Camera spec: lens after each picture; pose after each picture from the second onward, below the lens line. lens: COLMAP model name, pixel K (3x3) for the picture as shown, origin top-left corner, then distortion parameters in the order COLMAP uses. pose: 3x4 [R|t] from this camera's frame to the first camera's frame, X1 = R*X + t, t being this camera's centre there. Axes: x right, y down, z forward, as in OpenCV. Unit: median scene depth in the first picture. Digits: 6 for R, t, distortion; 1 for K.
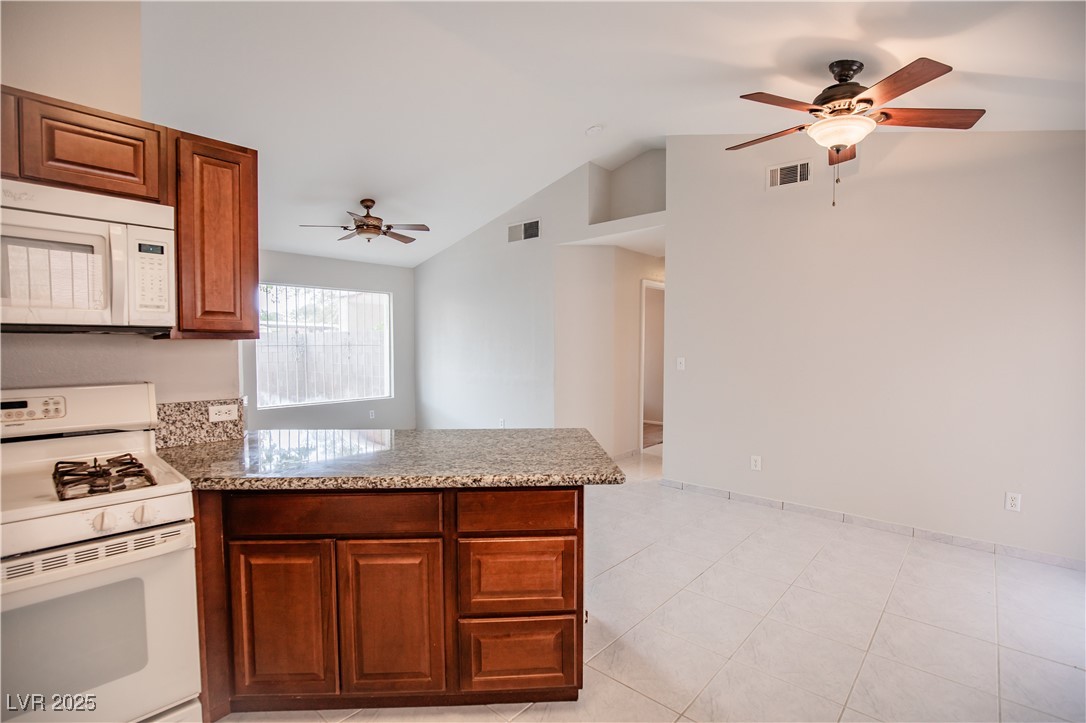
lens RADIAL K [[500.8, 0, 545.9], [0, 500.8, 363.3], [0, 0, 1]] dist [-0.030882, 0.002104]
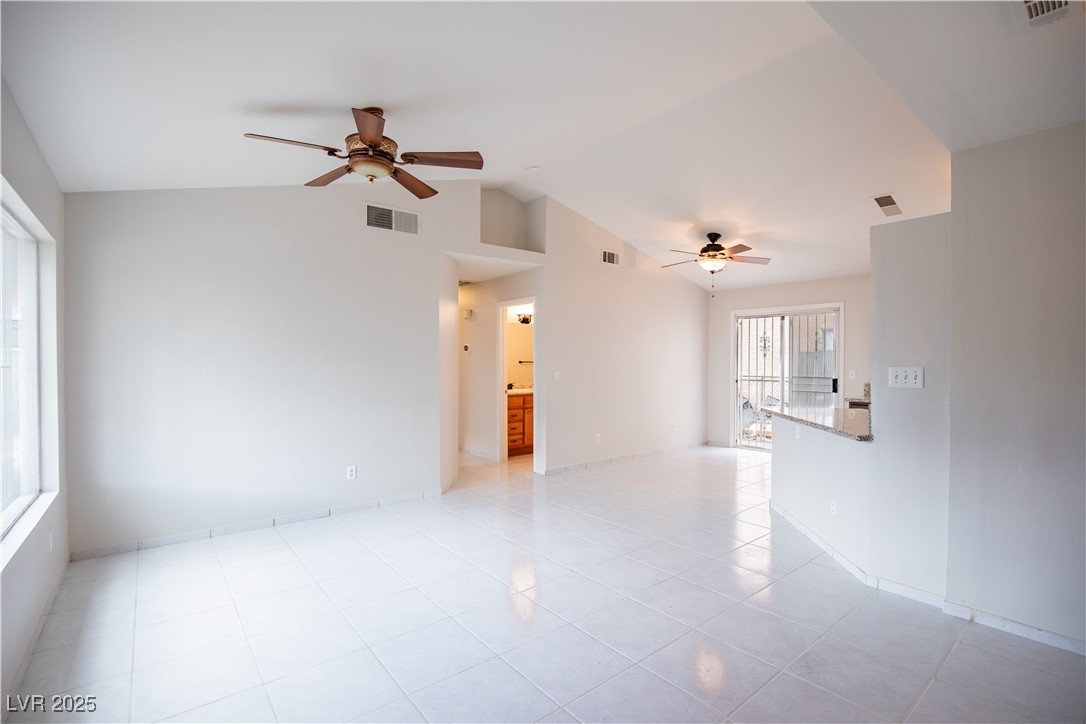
lens RADIAL K [[497.5, 0, 544.3], [0, 497.5, 363.7], [0, 0, 1]] dist [-0.035868, 0.006540]
pose [[0.168215, -0.012220, 0.985675, -2.109699], [0.036696, 0.999308, 0.006126, -0.080468], [-0.985067, 0.035140, 0.168547, 1.704295]]
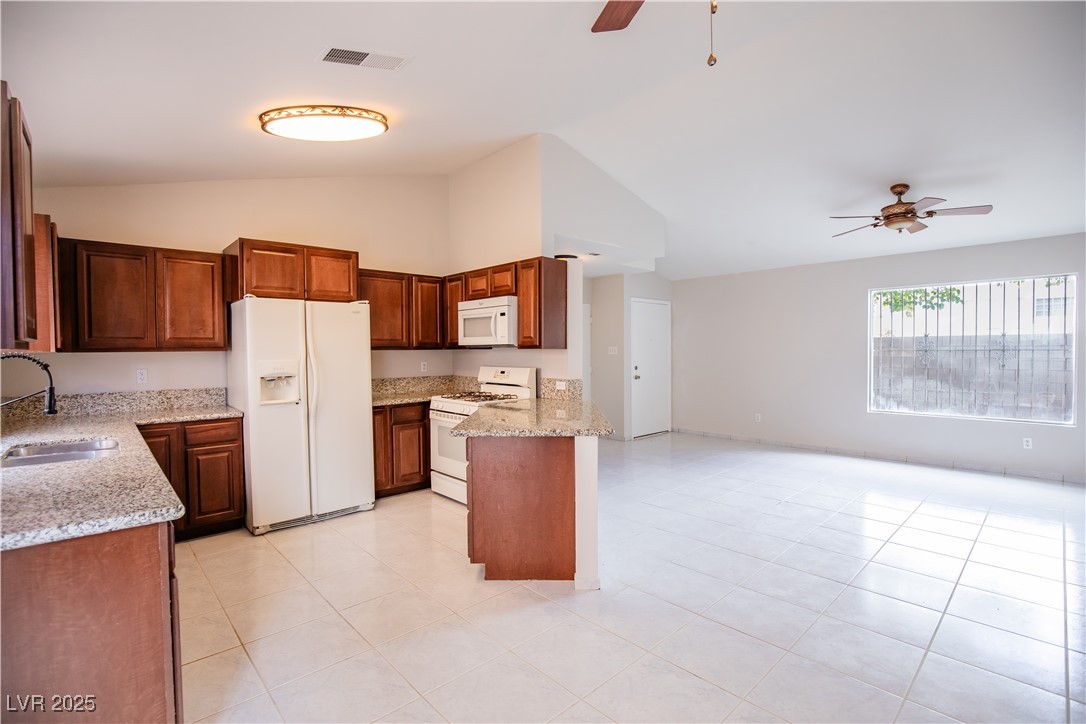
lens RADIAL K [[500.8, 0, 545.9], [0, 500.8, 363.8], [0, 0, 1]] dist [-0.030882, 0.002104]
pose [[-0.093500, 0.023717, -0.995337, 1.348679], [-0.030708, 0.999172, 0.026693, -0.039852], [0.995146, 0.033060, -0.092694, 1.104546]]
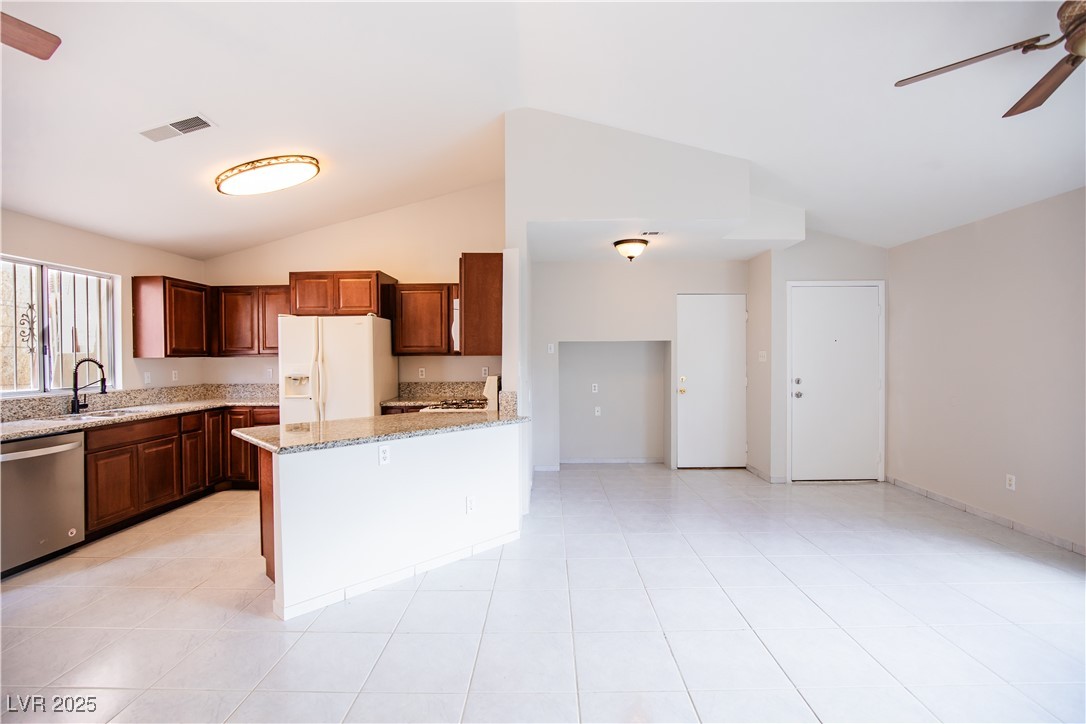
lens RADIAL K [[497.5, 0, 544.3], [0, 497.5, 363.7], [0, 0, 1]] dist [-0.035868, 0.006540]
pose [[-0.755499, 0.010495, -0.655066, 0.361990], [-0.022155, 0.998891, 0.041555, -0.094670], [0.654775, 0.045908, -0.754428, 2.370360]]
